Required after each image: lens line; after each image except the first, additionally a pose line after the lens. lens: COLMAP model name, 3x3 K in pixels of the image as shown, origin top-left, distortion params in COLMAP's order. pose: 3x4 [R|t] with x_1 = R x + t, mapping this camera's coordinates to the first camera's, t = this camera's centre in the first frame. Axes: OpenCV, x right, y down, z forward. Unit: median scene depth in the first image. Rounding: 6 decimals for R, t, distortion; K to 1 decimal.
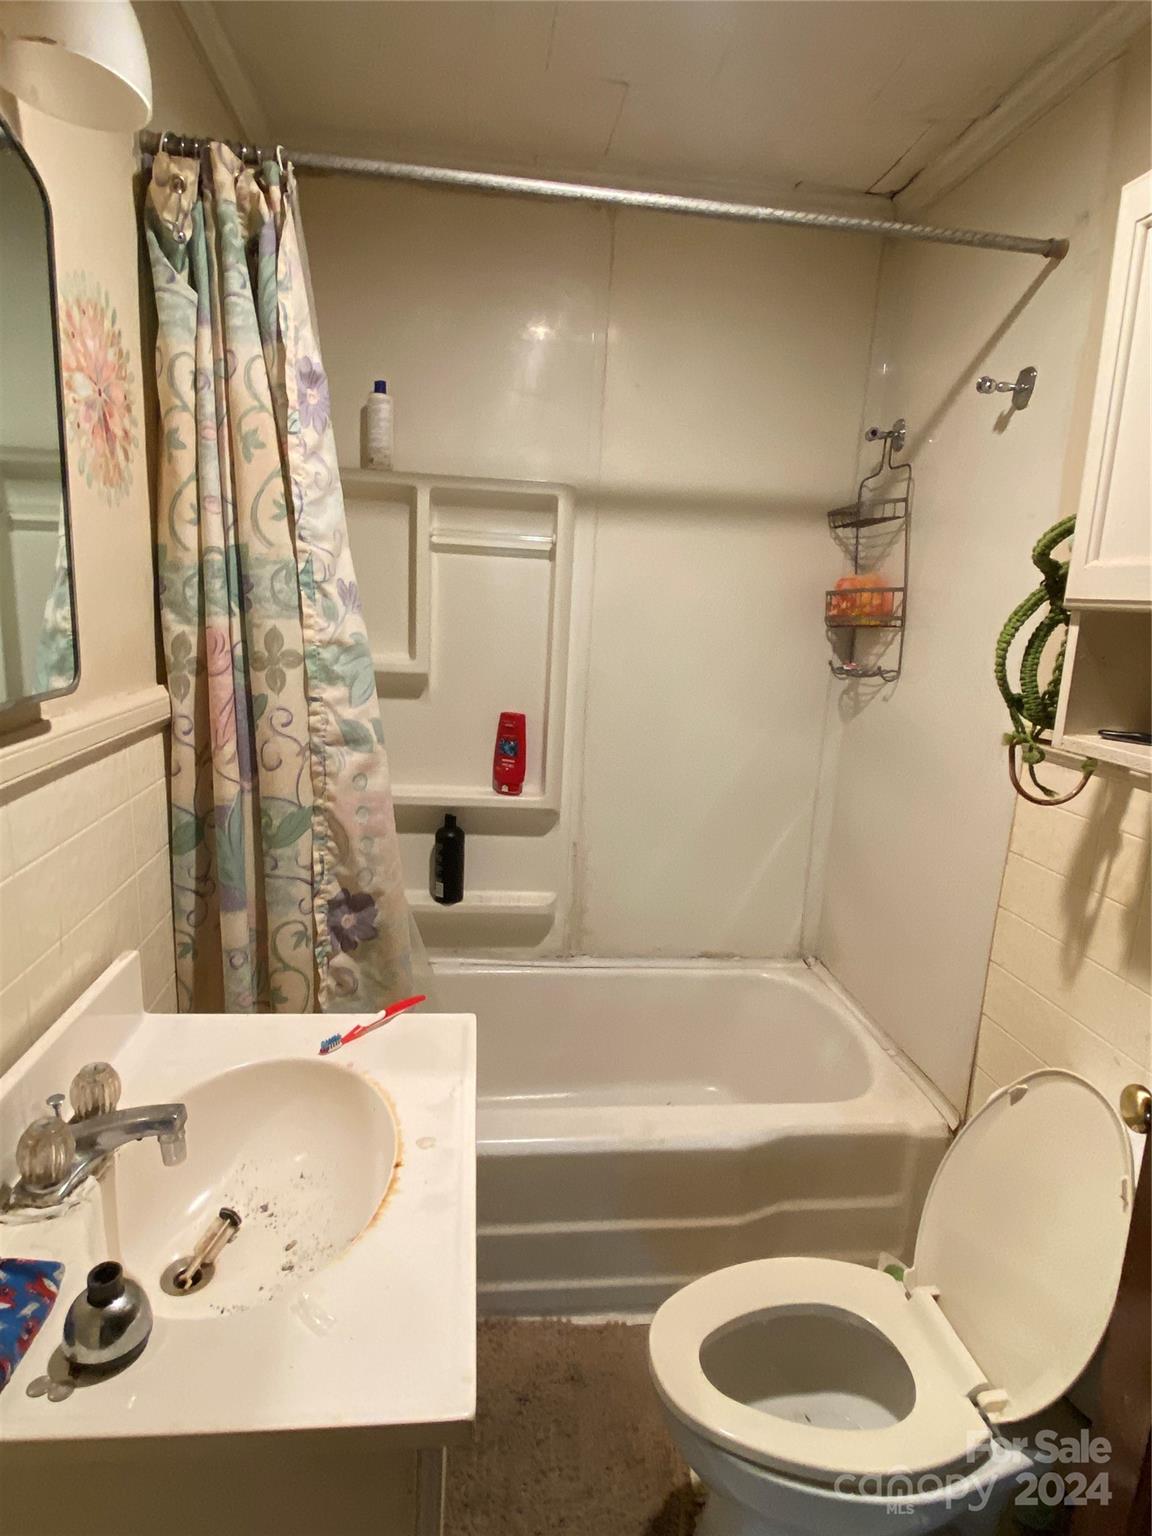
lens RADIAL K [[880.0, 0, 607.6], [0, 880.0, 773.0], [0, 0, 1]] dist [0.053174, -0.059312]
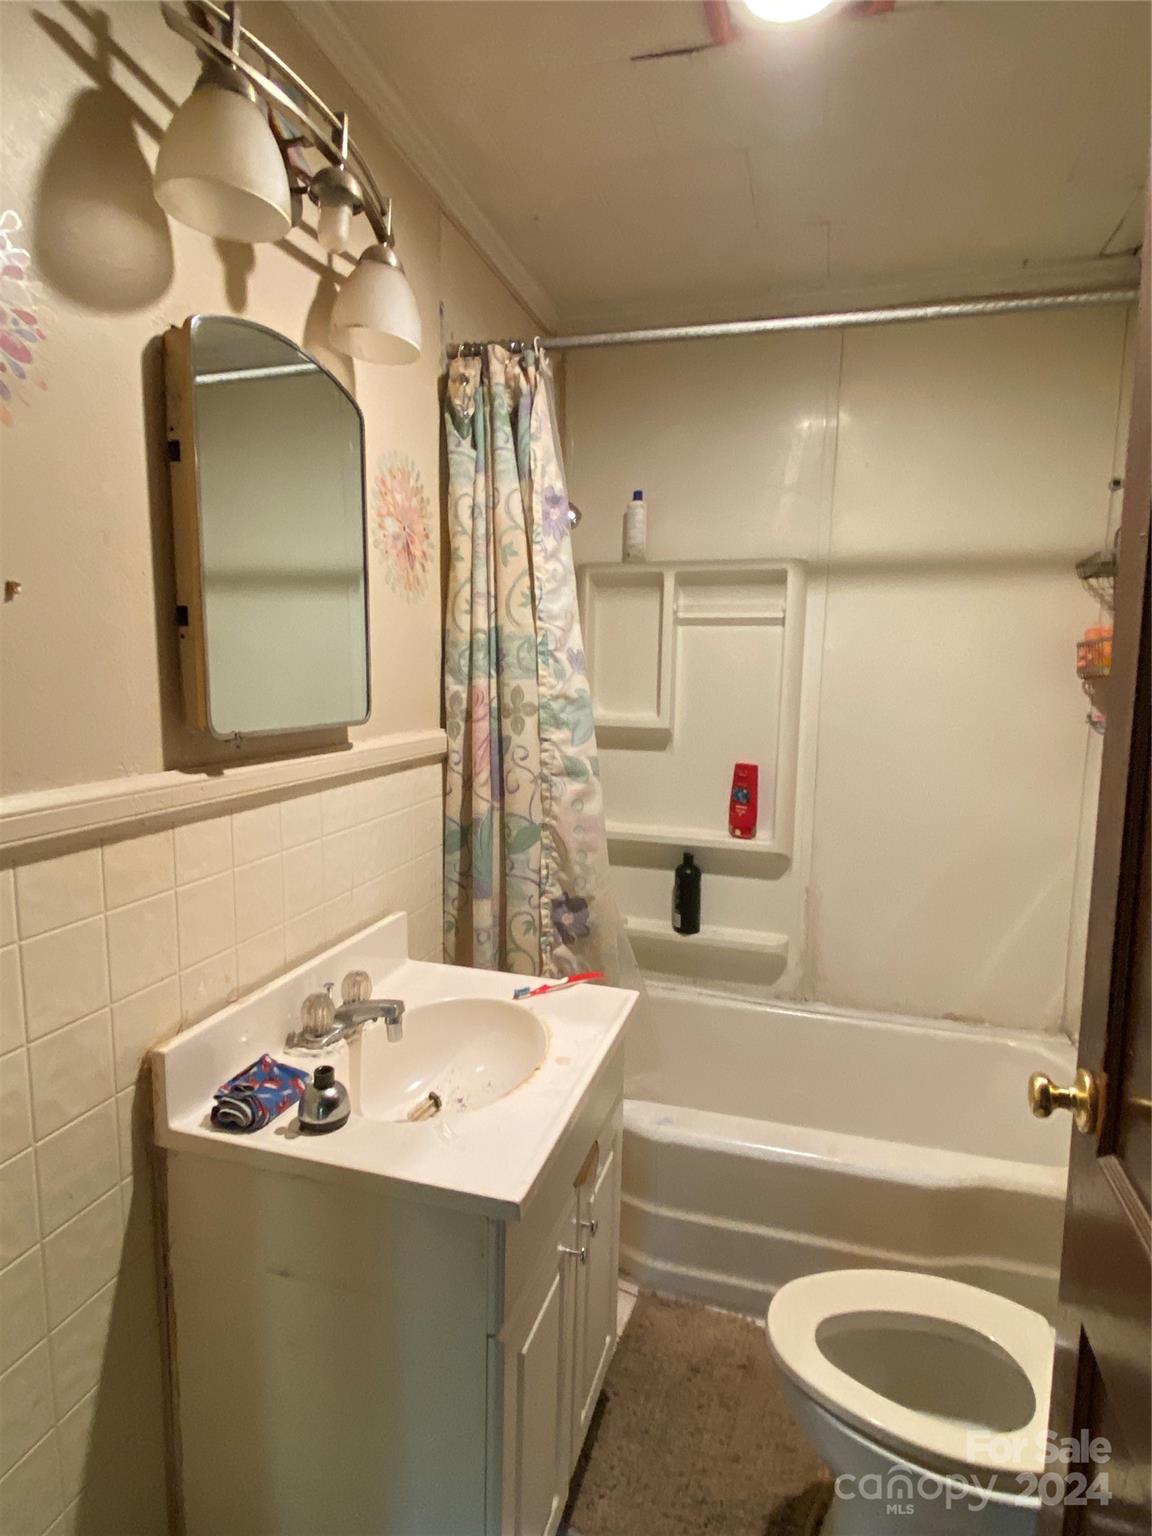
lens RADIAL K [[861.7, 0, 576.0], [0, 861.7, 768.0], [0, 0, 1]] dist [0.070263, -0.065605]
pose [[0.920861, 0.012558, -0.389690, 0.209998], [-0.046673, 0.995844, -0.078201, 0.056114], [0.387089, 0.090201, 0.917620, -0.144791]]
